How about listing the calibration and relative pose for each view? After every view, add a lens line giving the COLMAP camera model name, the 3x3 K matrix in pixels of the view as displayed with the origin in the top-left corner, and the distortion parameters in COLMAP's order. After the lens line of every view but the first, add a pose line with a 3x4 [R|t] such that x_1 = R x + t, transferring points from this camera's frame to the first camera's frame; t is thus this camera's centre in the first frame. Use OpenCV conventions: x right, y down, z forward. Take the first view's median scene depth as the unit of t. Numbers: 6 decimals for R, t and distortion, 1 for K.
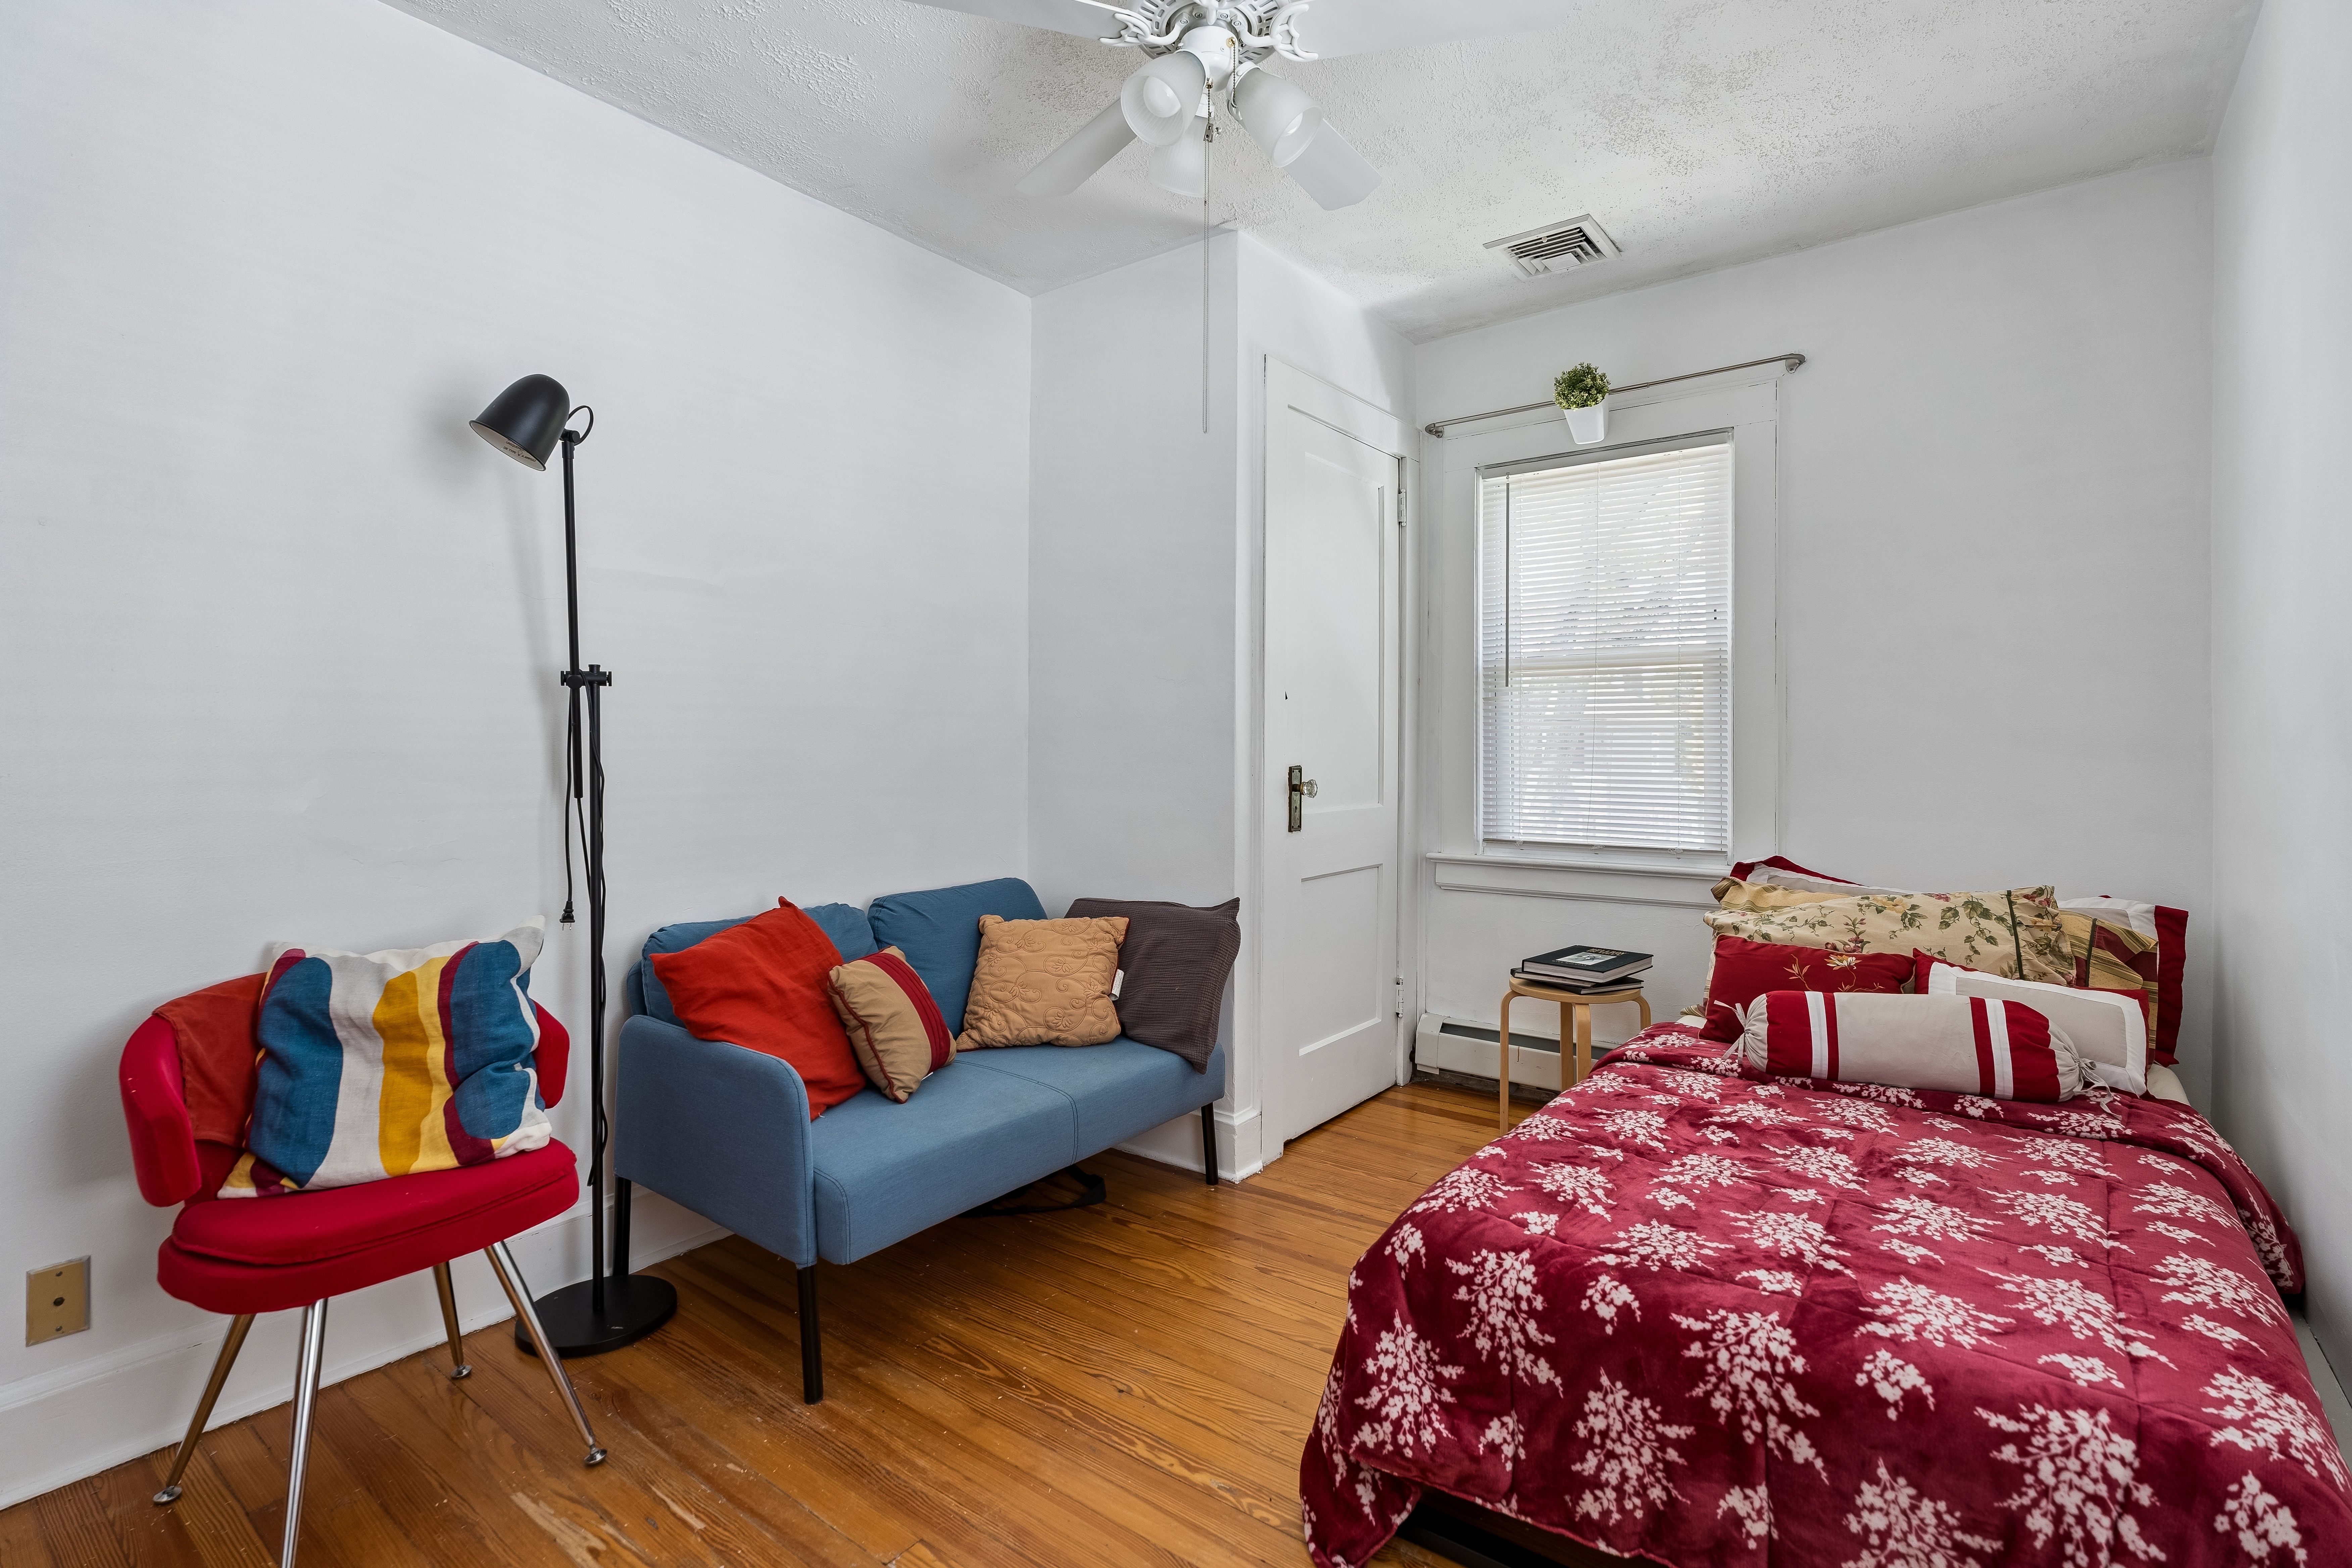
lens RADIAL K [[1099.5, 0, 1185.0], [0, 1099.5, 748.1], [0, 0, 1]] dist [-0.015129, -0.000435]
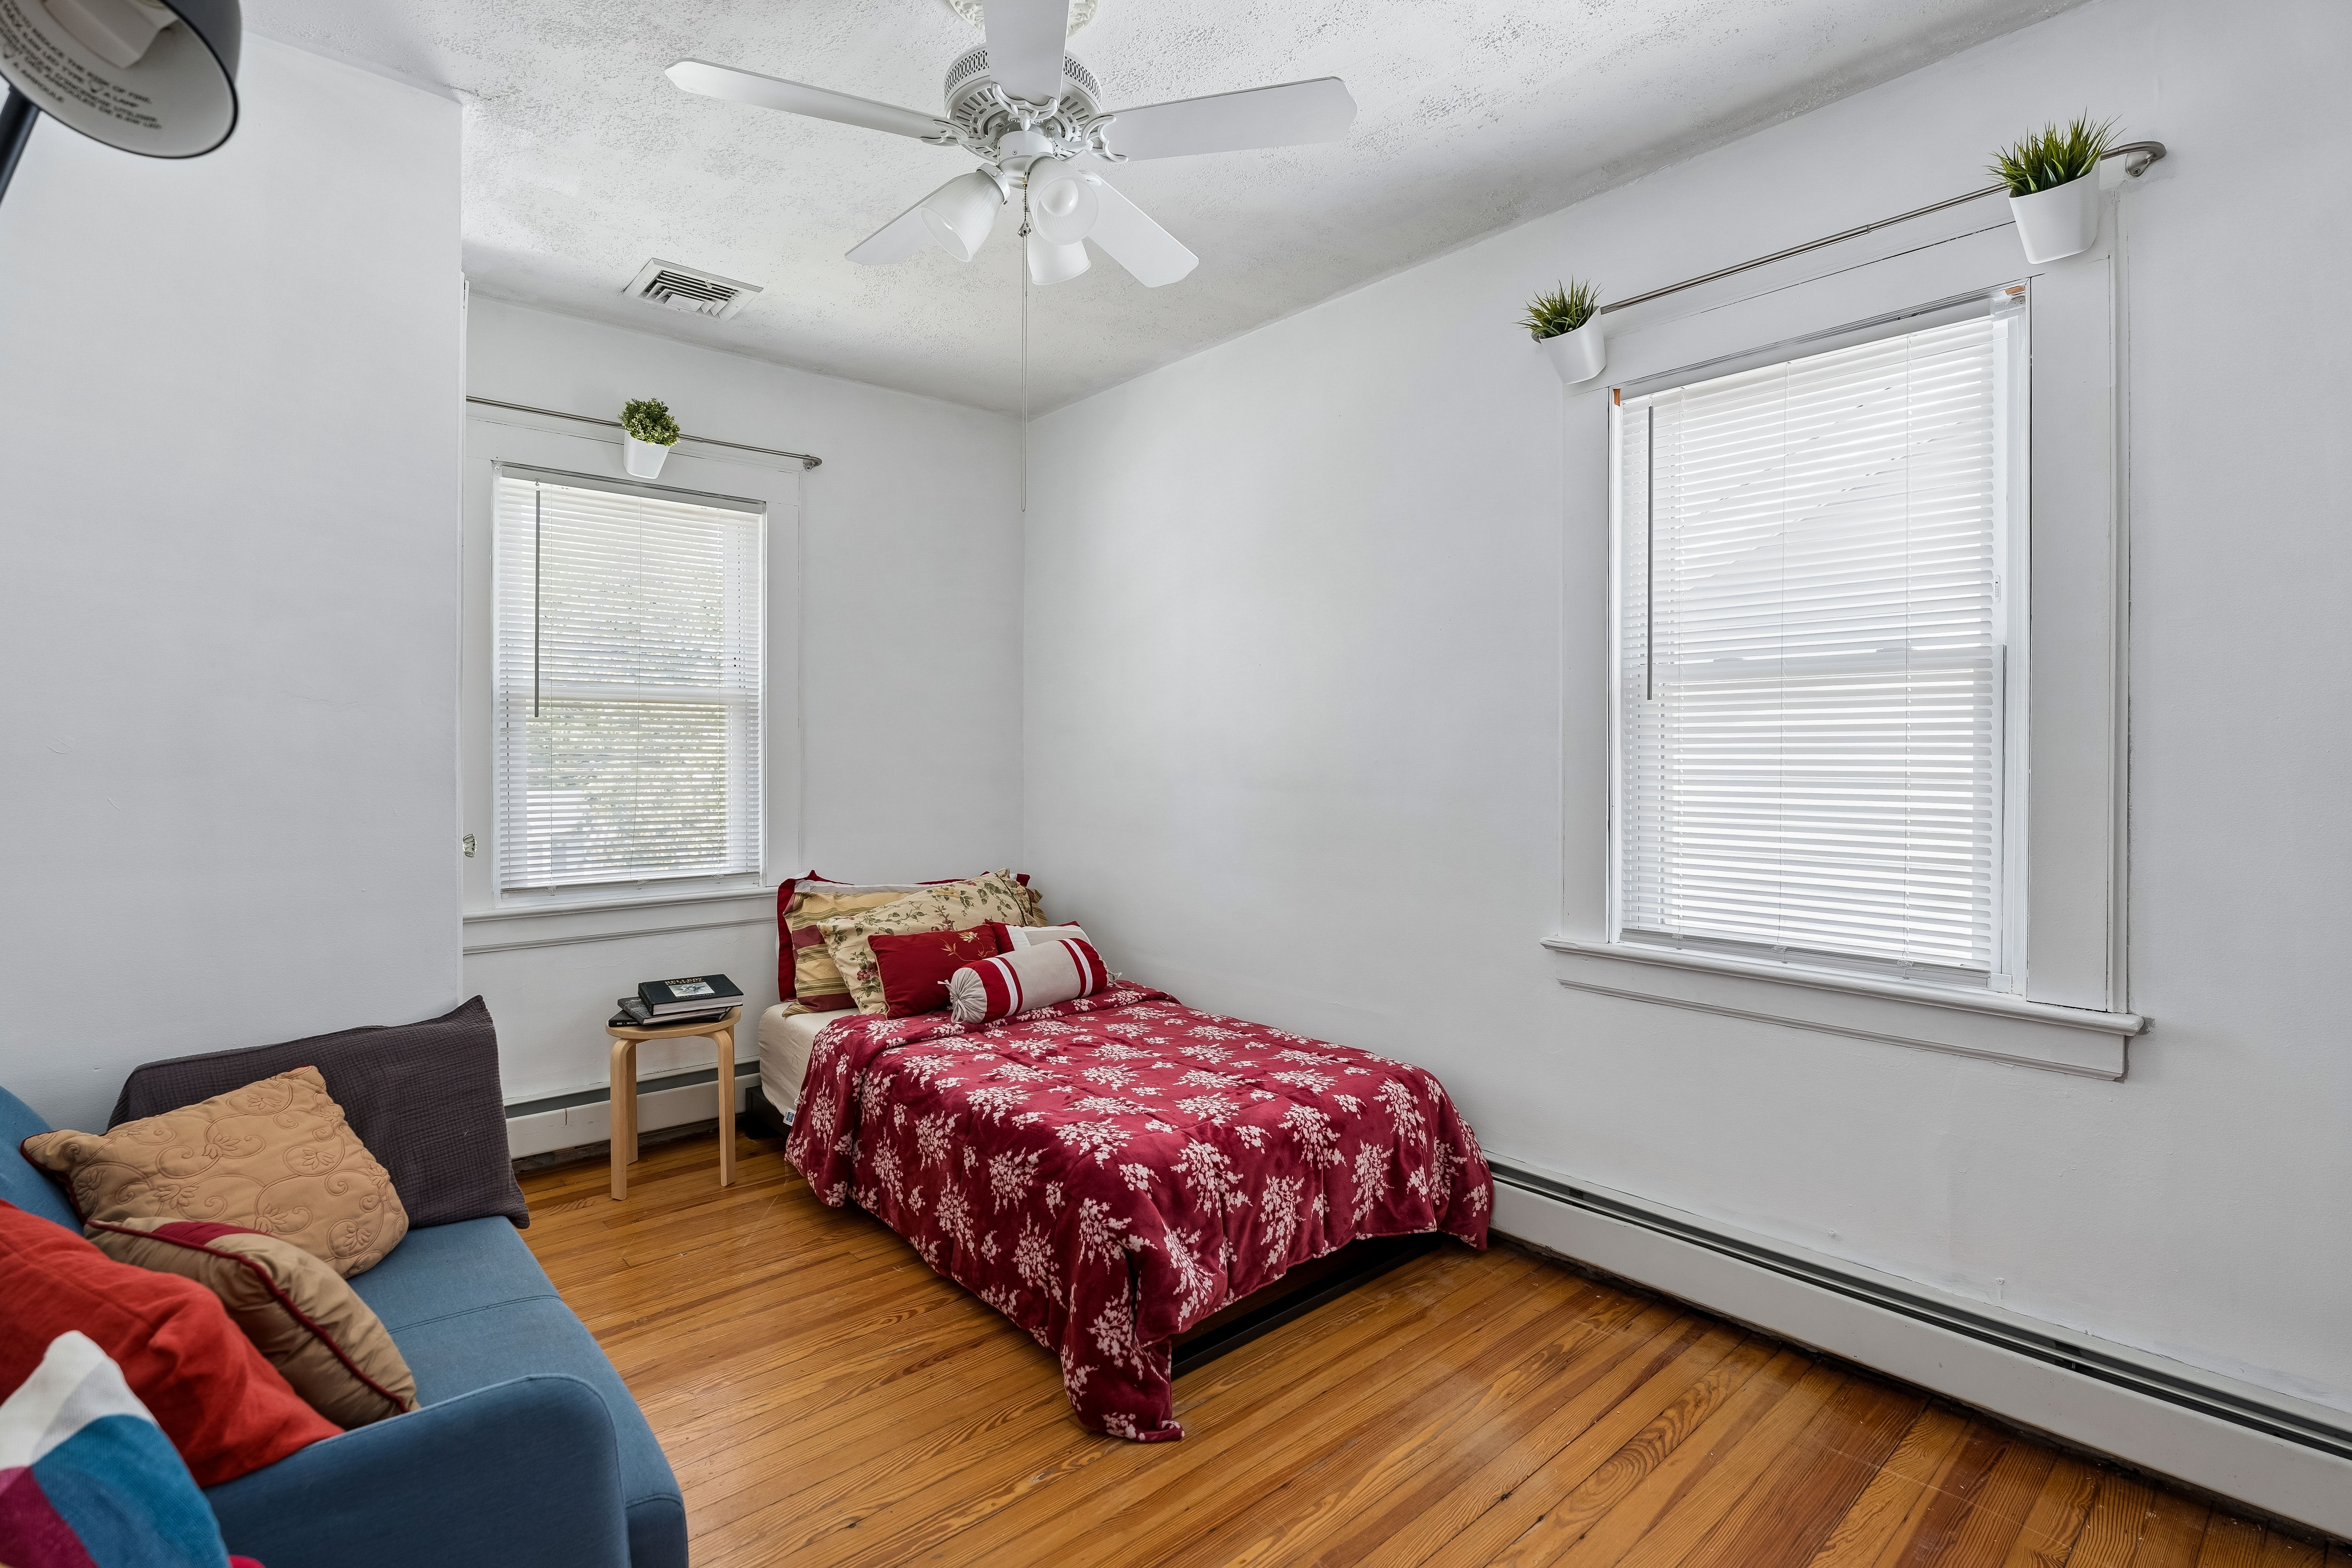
lens RADIAL K [[1099.5, 0, 1185.0], [0, 1099.5, 748.1], [0, 0, 1]] dist [-0.015129, -0.000435]
pose [[0.192911, 0.004886, 0.981204, -0.999076], [-0.002257, 0.999987, -0.004536, -0.054332], [-0.981214, -0.001340, 0.192920, 0.628439]]
